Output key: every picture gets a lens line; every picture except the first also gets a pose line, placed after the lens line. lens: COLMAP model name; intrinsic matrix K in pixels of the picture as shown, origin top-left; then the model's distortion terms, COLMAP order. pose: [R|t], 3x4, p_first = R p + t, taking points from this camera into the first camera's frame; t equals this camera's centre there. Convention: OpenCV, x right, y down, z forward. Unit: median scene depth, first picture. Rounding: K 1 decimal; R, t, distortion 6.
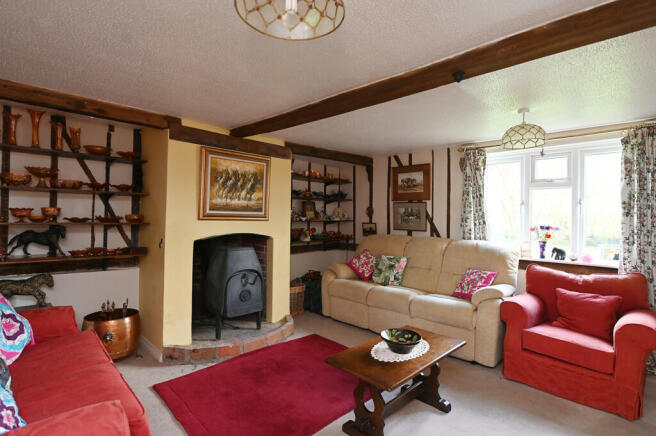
lens RADIAL K [[327.3, 0, 328.1], [0, 327.3, 215.8], [0, 0, 1]] dist [0.005775, 0.000648]
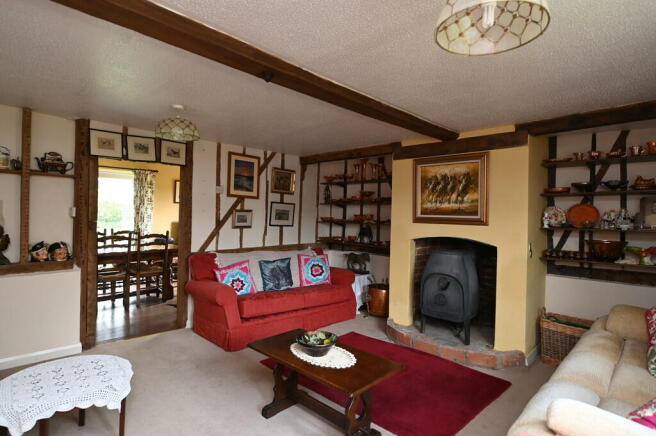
lens RADIAL K [[347.4, 0, 328.2], [0, 347.4, 215.3], [0, 0, 1]] dist [-0.002290, -0.000033]
pose [[0.023528, -0.015391, -0.999605, 0.775187], [-0.019404, 0.999686, -0.015849, 0.011210], [0.999535, 0.019769, 0.023222, 0.617188]]
